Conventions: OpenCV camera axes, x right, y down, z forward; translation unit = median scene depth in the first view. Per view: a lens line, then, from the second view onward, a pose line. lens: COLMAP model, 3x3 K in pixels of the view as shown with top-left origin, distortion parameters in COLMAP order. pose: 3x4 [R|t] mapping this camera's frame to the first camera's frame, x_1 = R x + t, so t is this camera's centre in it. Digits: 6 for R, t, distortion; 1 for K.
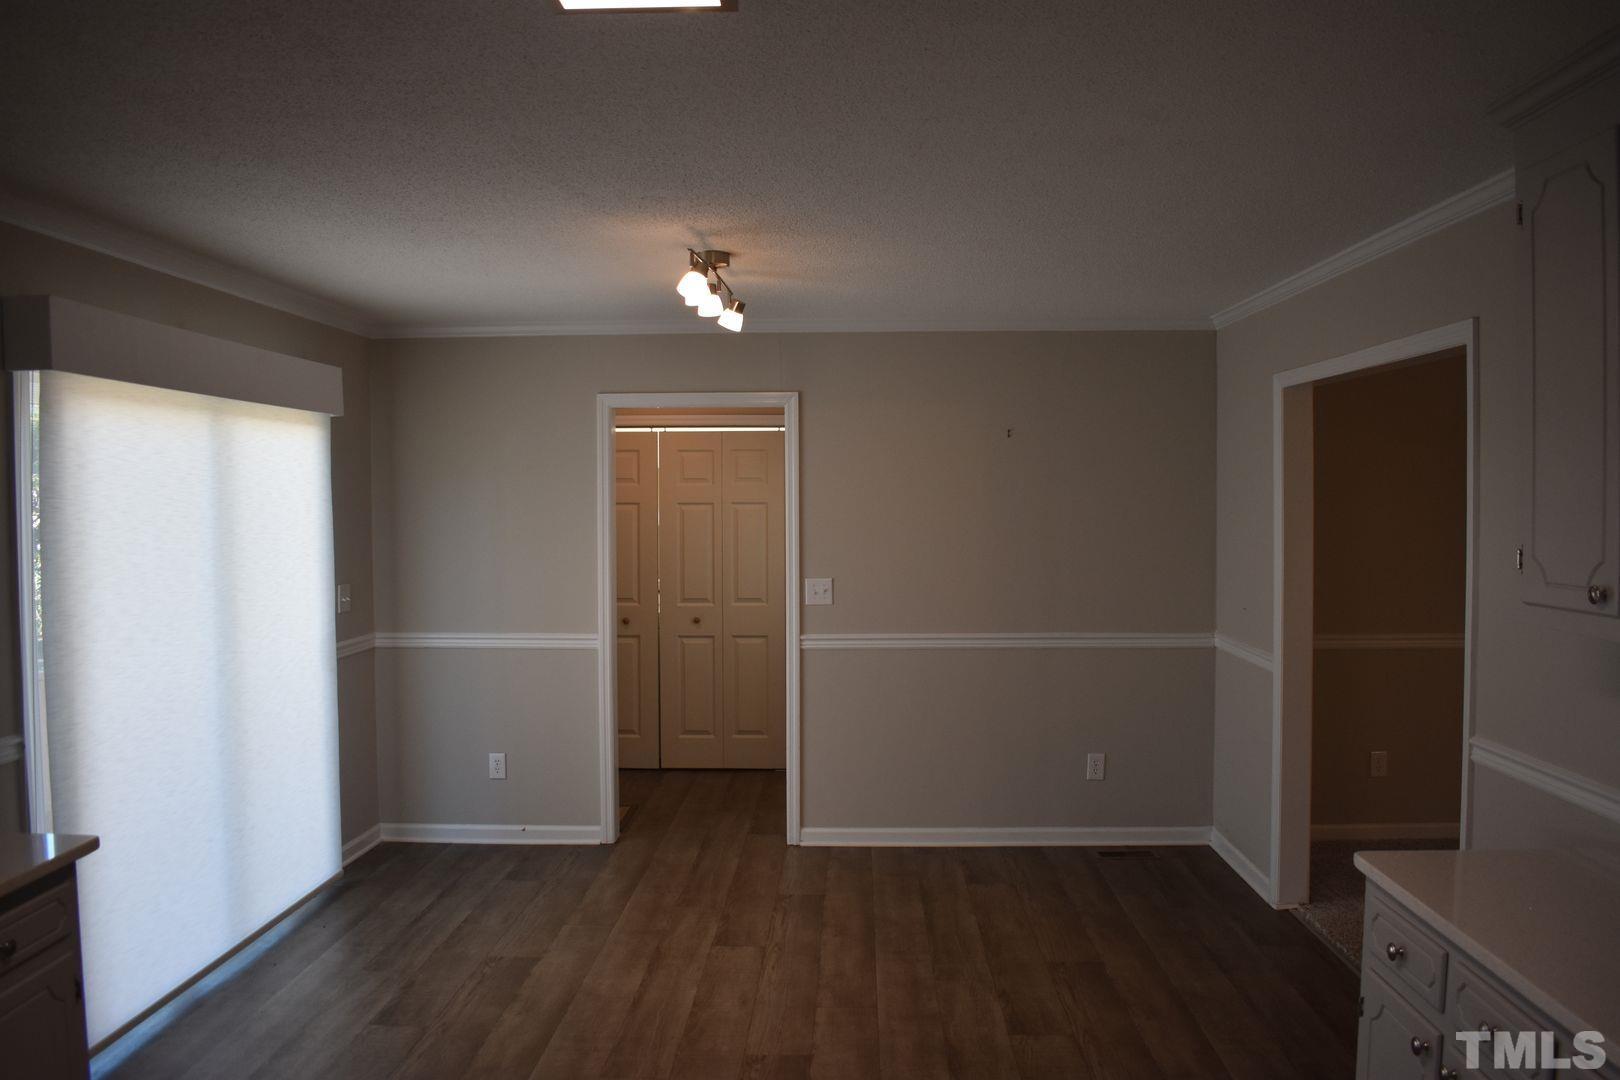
lens RADIAL K [[1258.3, 0, 806.6], [0, 1258.3, 532.7], [0, 0, 1]] dist [-0.099097, 0.002285]
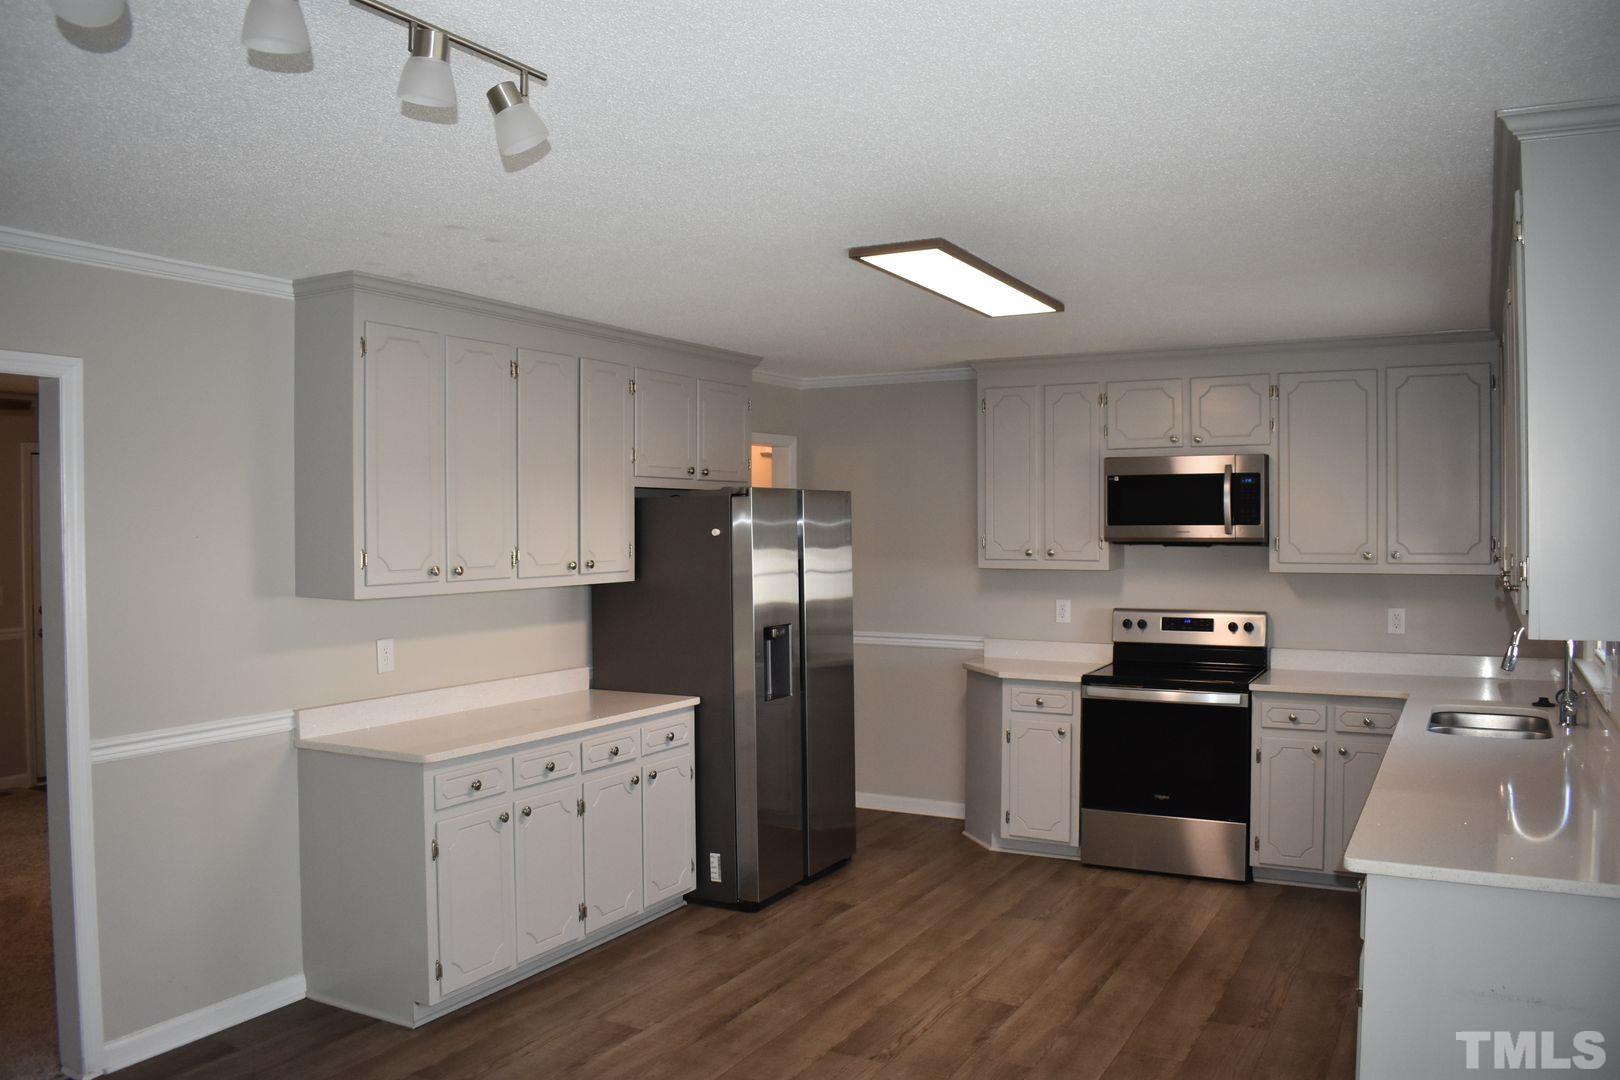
lens RADIAL K [[1258.3, 0, 816.2], [0, 1258.3, 546.1], [0, 0, 1]] dist [-0.099097, 0.002285]
pose [[-0.895889, -0.003228, 0.444267, -0.357999], [0.020188, 0.998645, 0.047965, -0.055586], [-0.443819, 0.051940, -0.894610, 1.926548]]
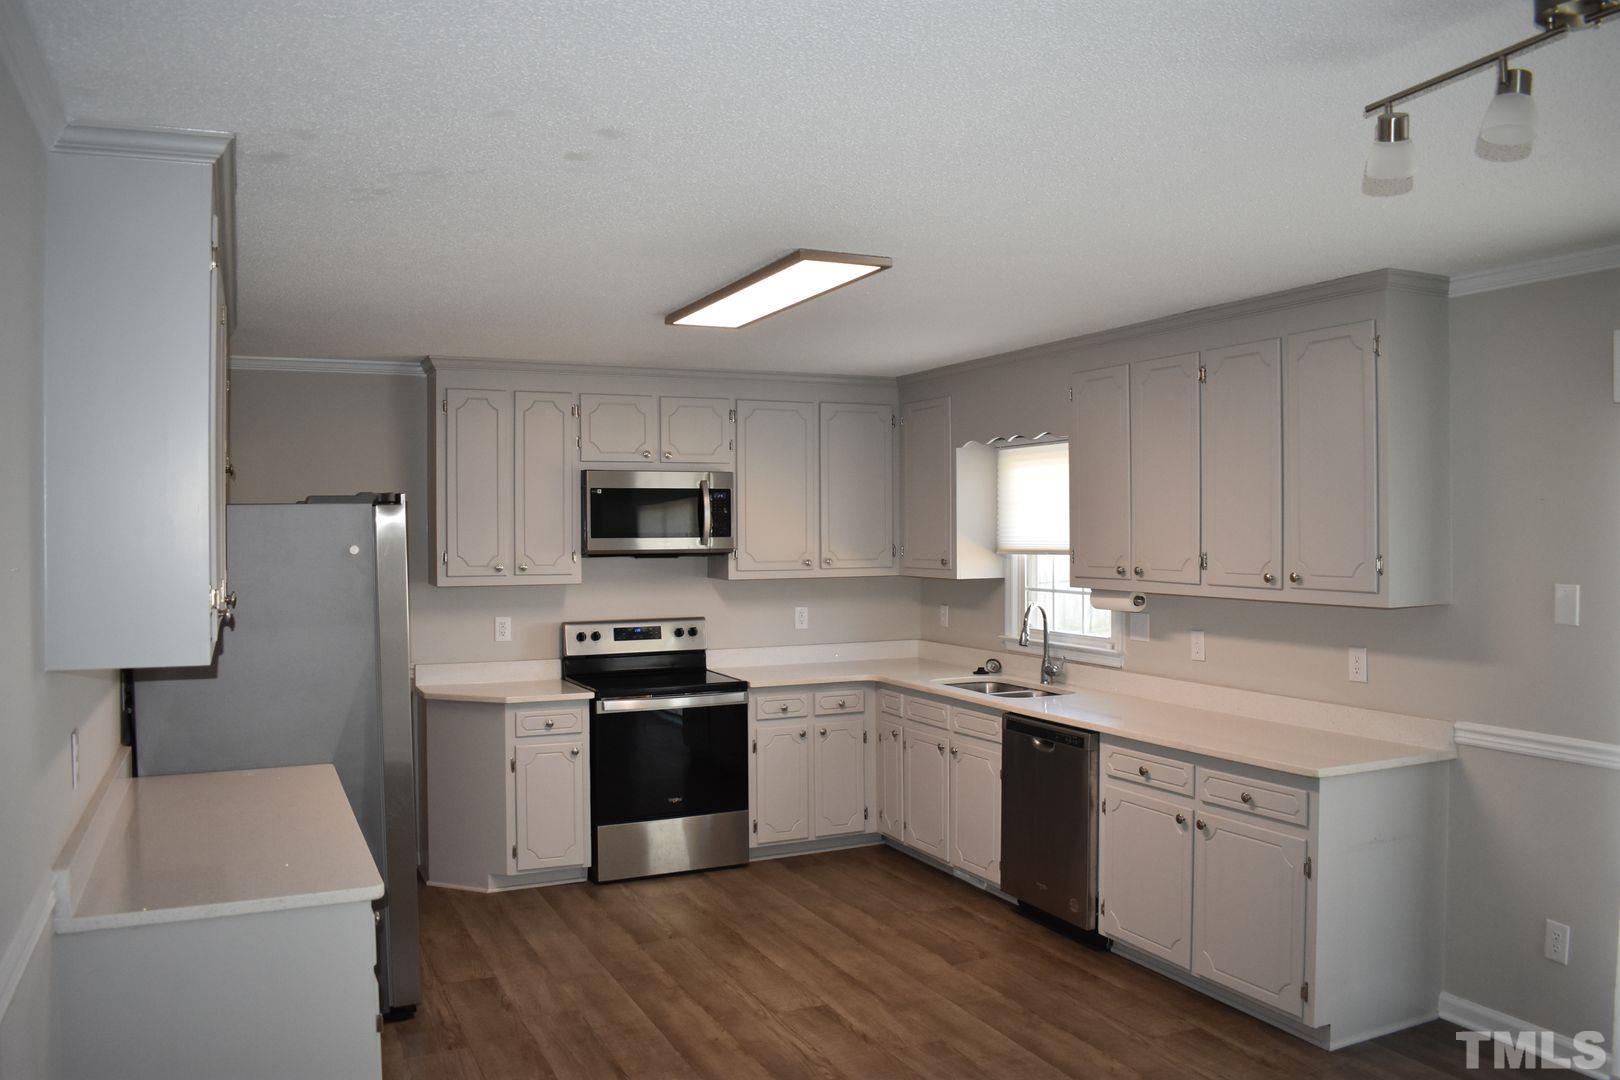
lens RADIAL K [[1258.3, 0, 818.1], [0, 1258.3, 524.4], [0, 0, 1]] dist [-0.099097, 0.002285]
pose [[-0.887473, 0.006493, -0.460813, 0.372292], [-0.006098, 0.999648, 0.025829, -0.057778], [0.460819, 0.025733, -0.887121, 1.880772]]
